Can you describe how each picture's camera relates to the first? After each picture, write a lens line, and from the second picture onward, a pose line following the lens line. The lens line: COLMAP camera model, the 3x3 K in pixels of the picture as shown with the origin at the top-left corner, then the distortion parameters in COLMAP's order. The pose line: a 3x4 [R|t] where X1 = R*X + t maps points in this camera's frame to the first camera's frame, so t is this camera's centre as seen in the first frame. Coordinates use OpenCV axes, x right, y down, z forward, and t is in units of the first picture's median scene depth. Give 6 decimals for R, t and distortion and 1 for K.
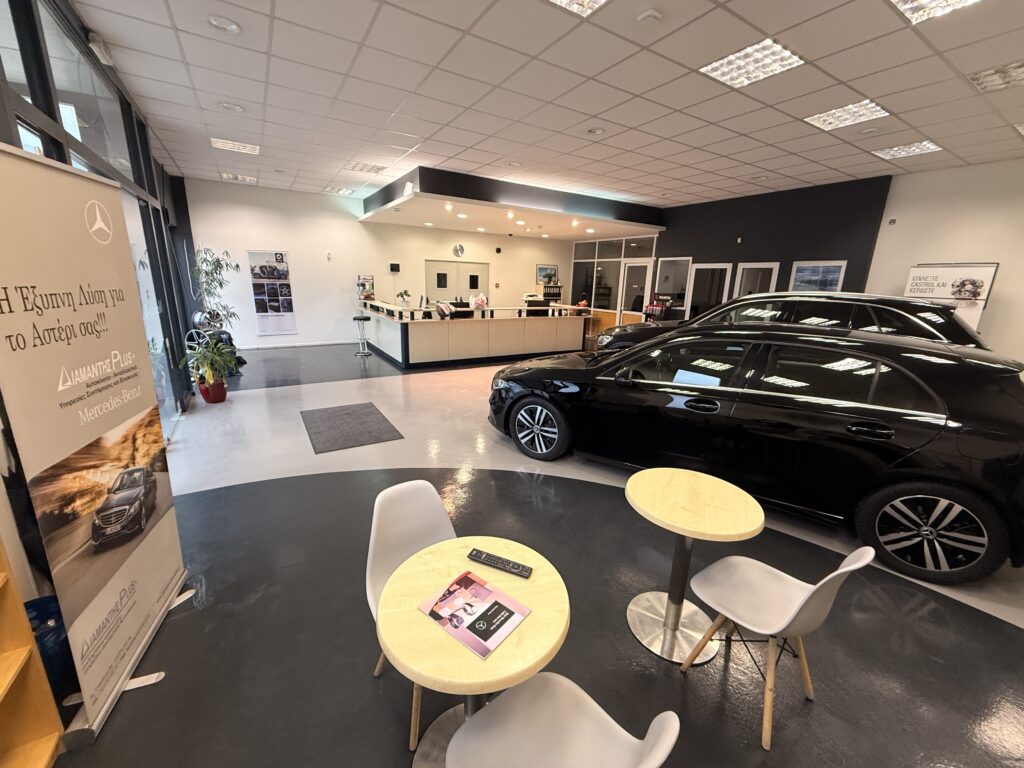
lens RADIAL K [[405.3, 0, 511.3], [0, 405.3, 382.1], [0, 0, 1]] dist [-0.000063, -0.000446]
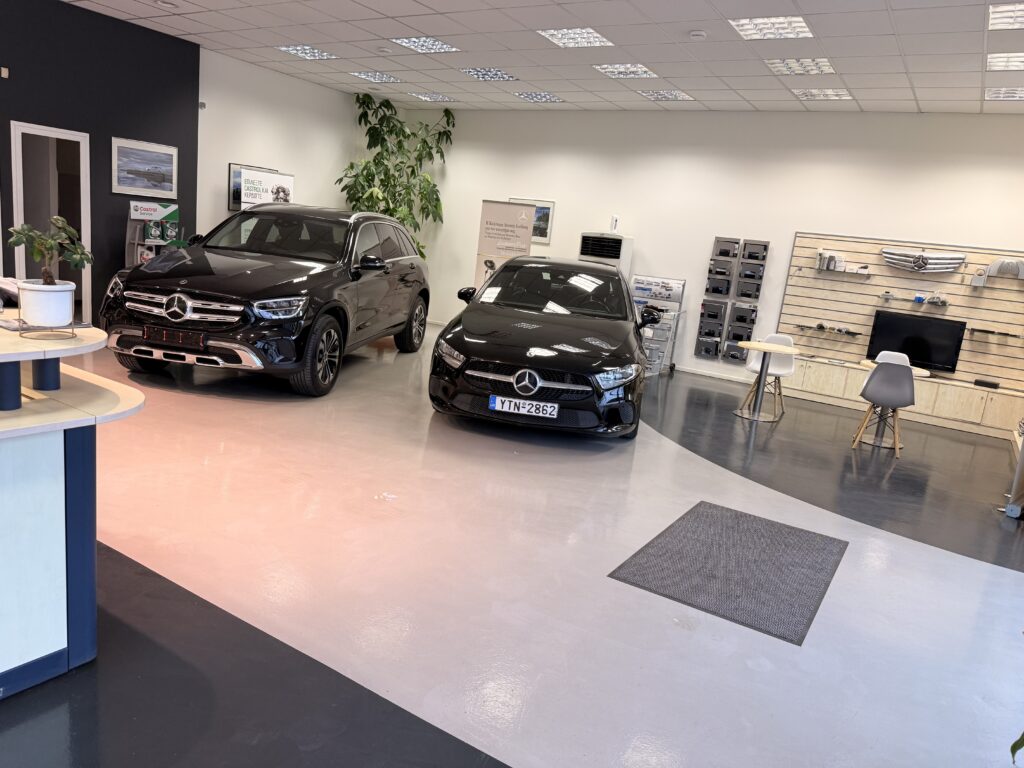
lens RADIAL K [[722.7, 0, 512.0], [0, 722.7, 384.0], [0, 0, 1]] dist [0.000875, -0.000096]
pose [[-0.432405, -0.252373, 0.865641, -0.810063], [0.106642, 0.938979, 0.327025, -0.319685], [-0.895351, 0.233721, -0.379106, 1.280836]]
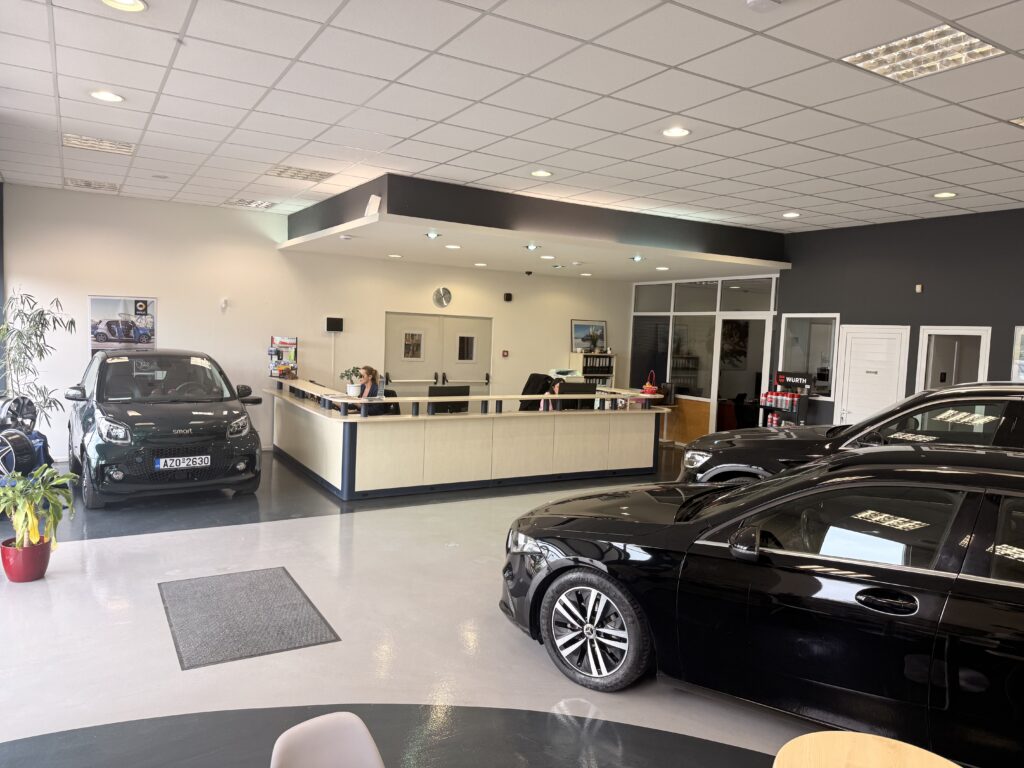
lens RADIAL K [[713.1, 0, 512.0], [0, 713.1, 384.0], [0, 0, 1]] dist [0.083486, -0.124869]
pose [[0.999857, 0.012333, -0.011548, -0.024635], [-0.014170, 0.984366, -0.175567, -0.029268], [0.009202, 0.175705, 0.984400, -0.026214]]
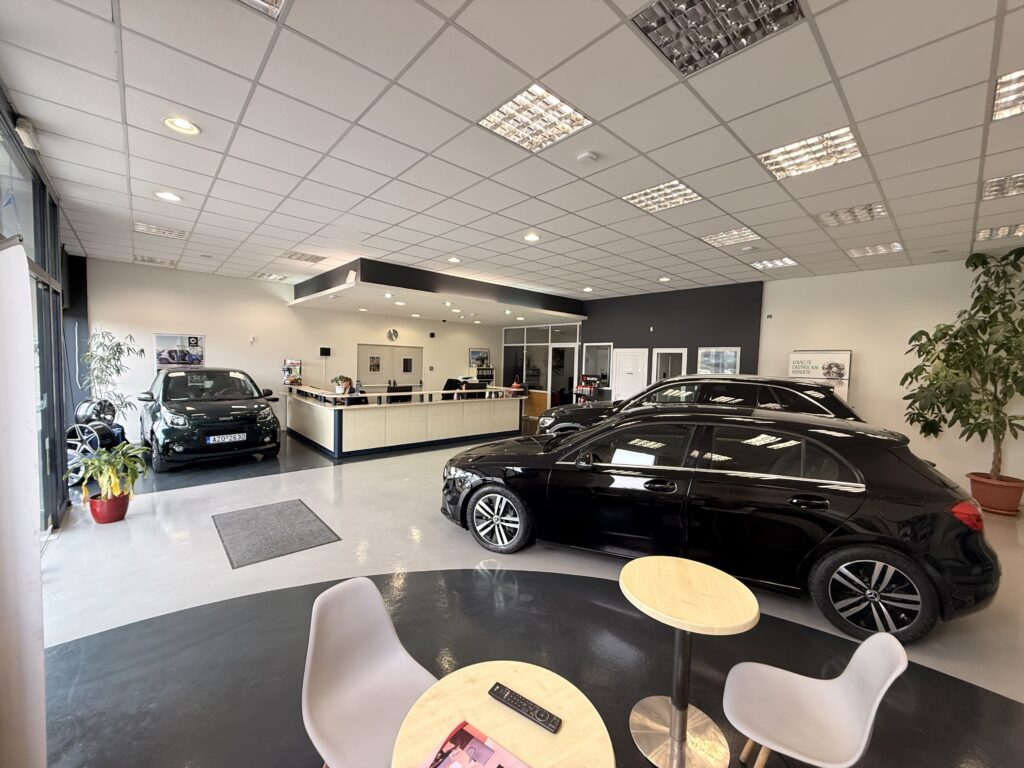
lens RADIAL K [[405.3, 0, 511.3], [0, 405.3, 382.1], [0, 0, 1]] dist [-0.000063, -0.000446]
pose [[0.983111, -0.013093, 0.182541, -0.049121], [0.048008, 0.980958, -0.188195, -0.014048], [-0.176601, 0.193780, 0.965019, 0.003575]]
